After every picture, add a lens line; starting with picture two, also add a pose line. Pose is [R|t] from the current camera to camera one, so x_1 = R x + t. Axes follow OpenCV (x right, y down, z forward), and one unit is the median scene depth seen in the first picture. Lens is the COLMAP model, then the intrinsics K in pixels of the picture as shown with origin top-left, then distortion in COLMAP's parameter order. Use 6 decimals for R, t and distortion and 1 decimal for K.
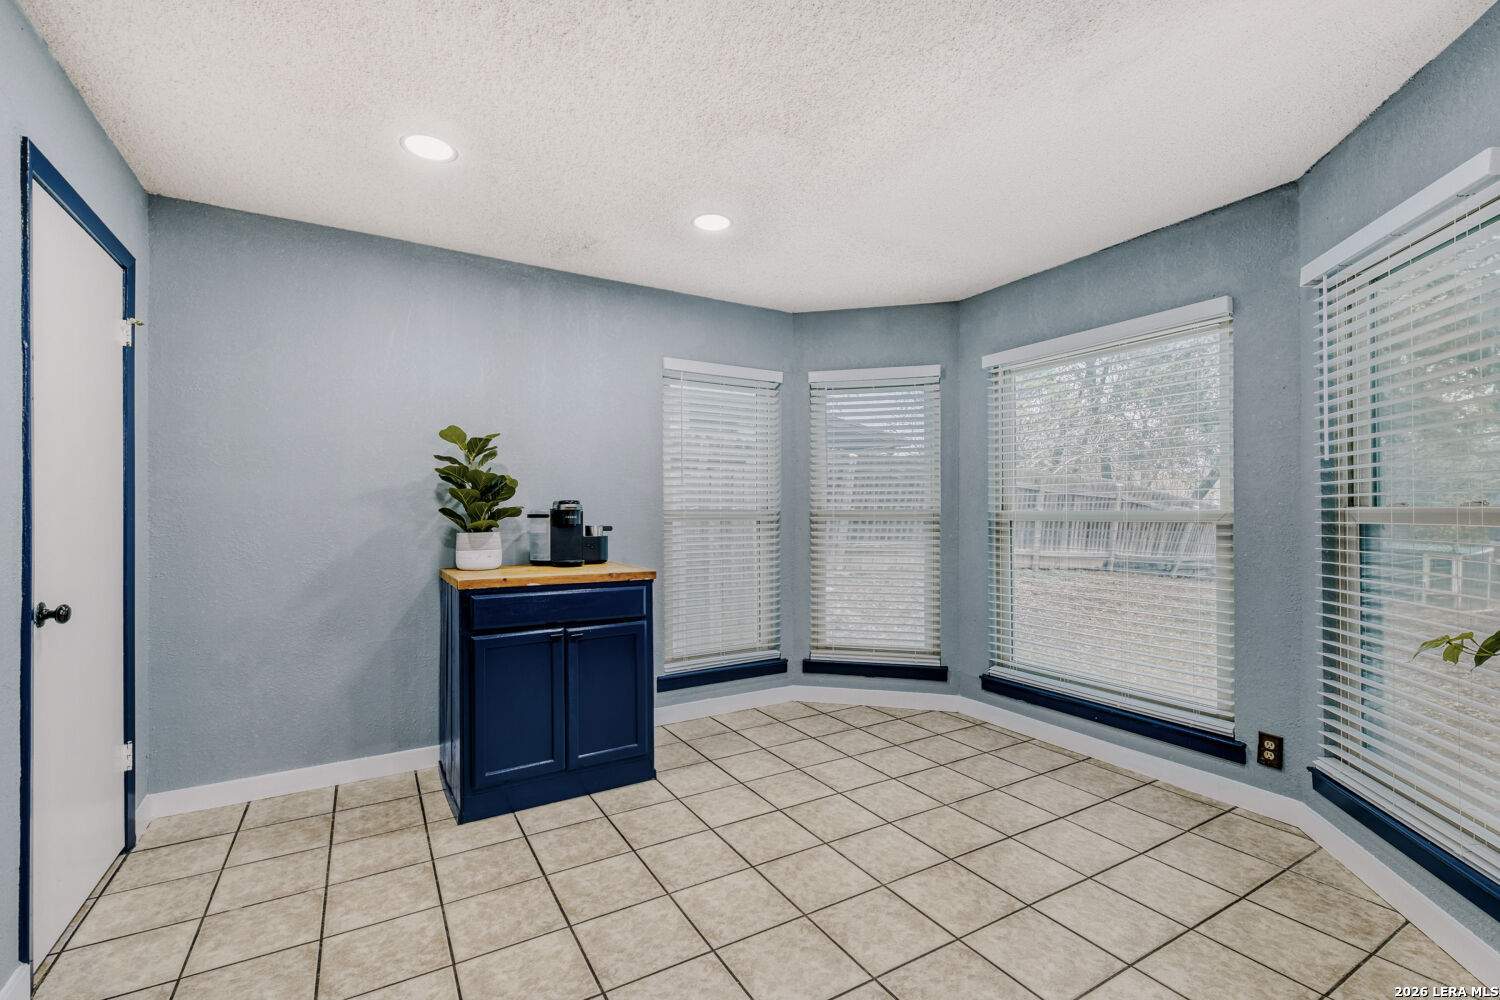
lens RADIAL K [[665.6, 0, 757.7], [0, 665.6, 507.2], [0, 0, 1]] dist [0.012167, -0.003300]
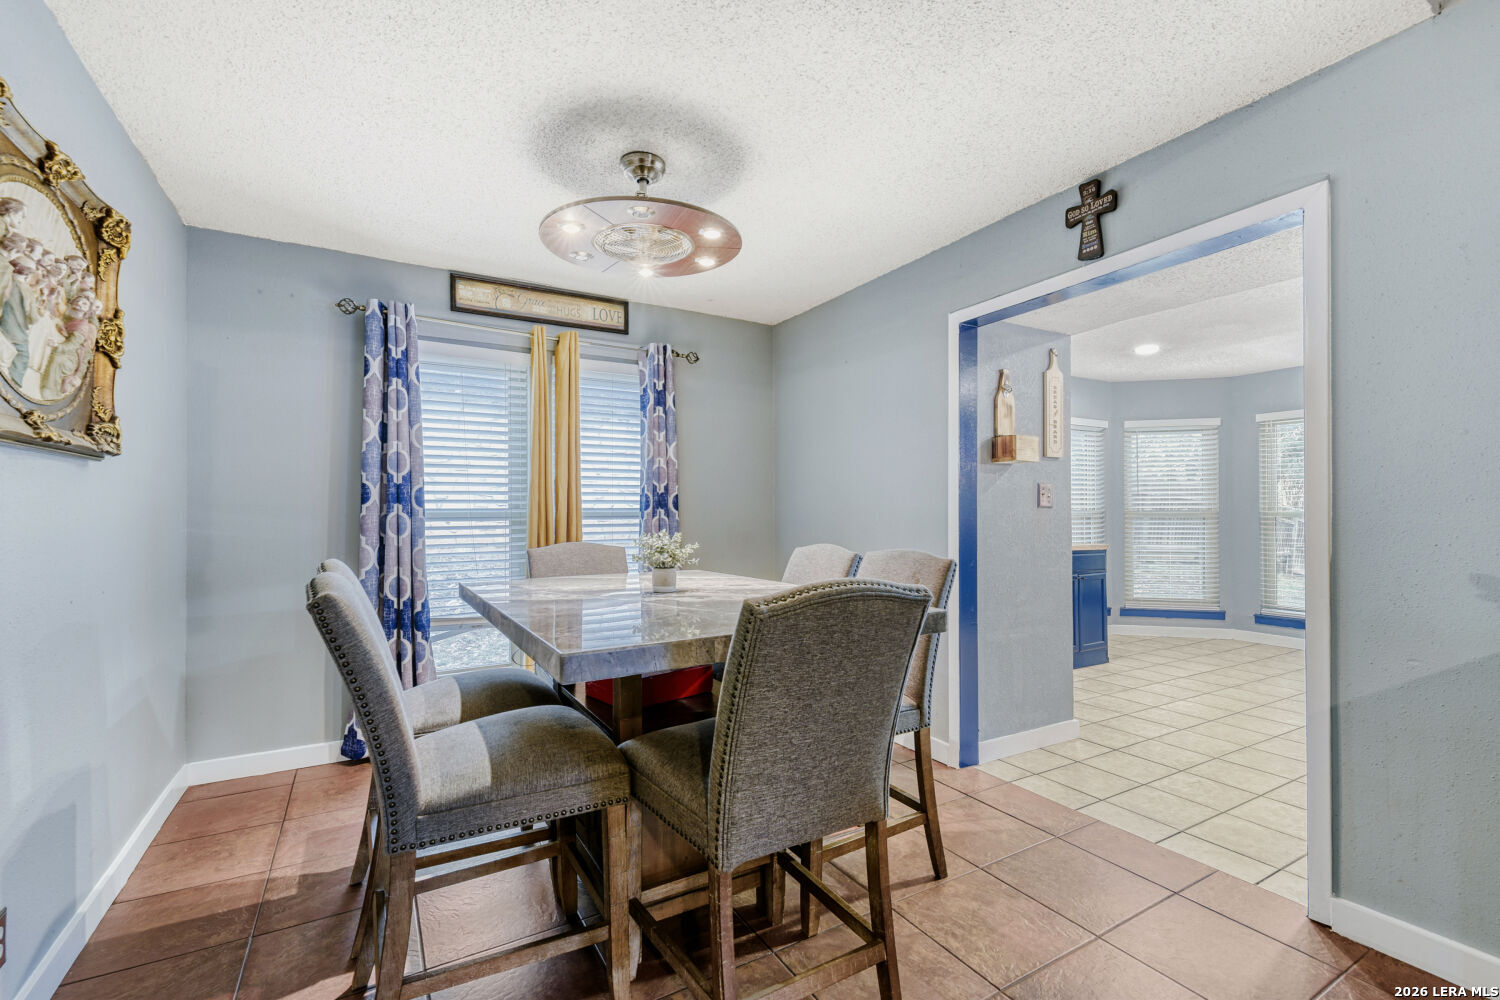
lens RADIAL K [[665.6, 0, 756.6], [0, 665.6, 509.6], [0, 0, 1]] dist [0.012167, -0.003300]
pose [[0.999985, 0.000664, -0.005461, -0.992532], [-0.000649, 0.999996, 0.002676, -0.002789], [0.005463, -0.002672, 0.999982, -0.711455]]
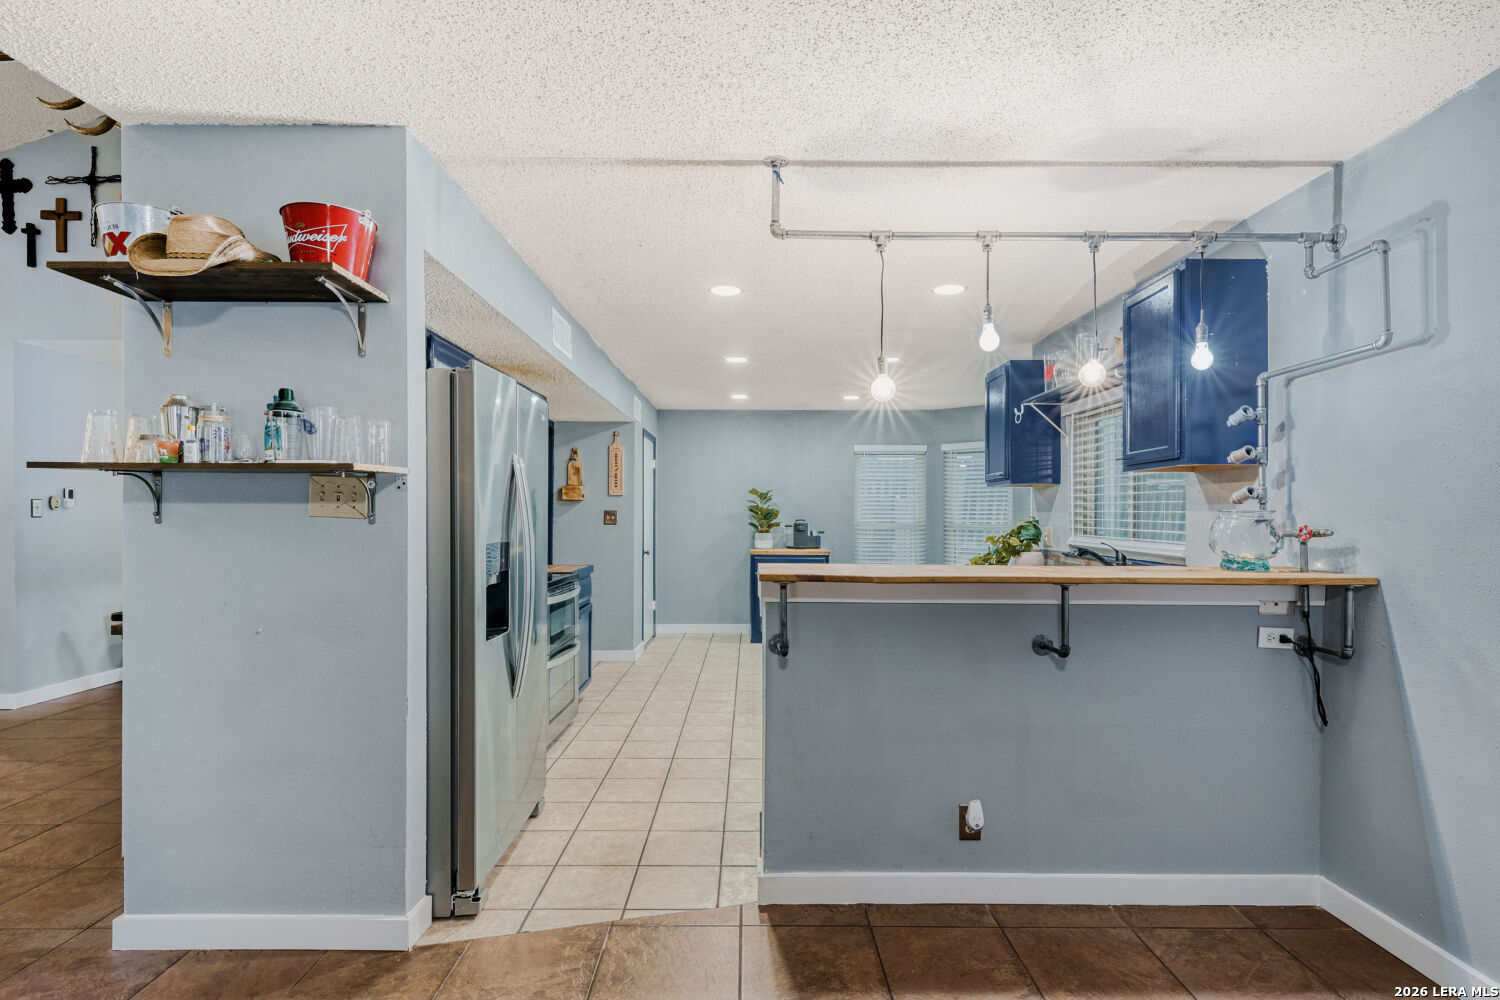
lens RADIAL K [[747.3, 0, 748.3], [0, 747.3, 507.7], [0, 0, 1]] dist [0.004734, -0.000965]
pose [[0.855745, -0.000365, -0.517398, 0.855104], [-0.000902, 0.999997, -0.002197, -0.043476], [0.517398, 0.002347, 0.855742, -1.220494]]
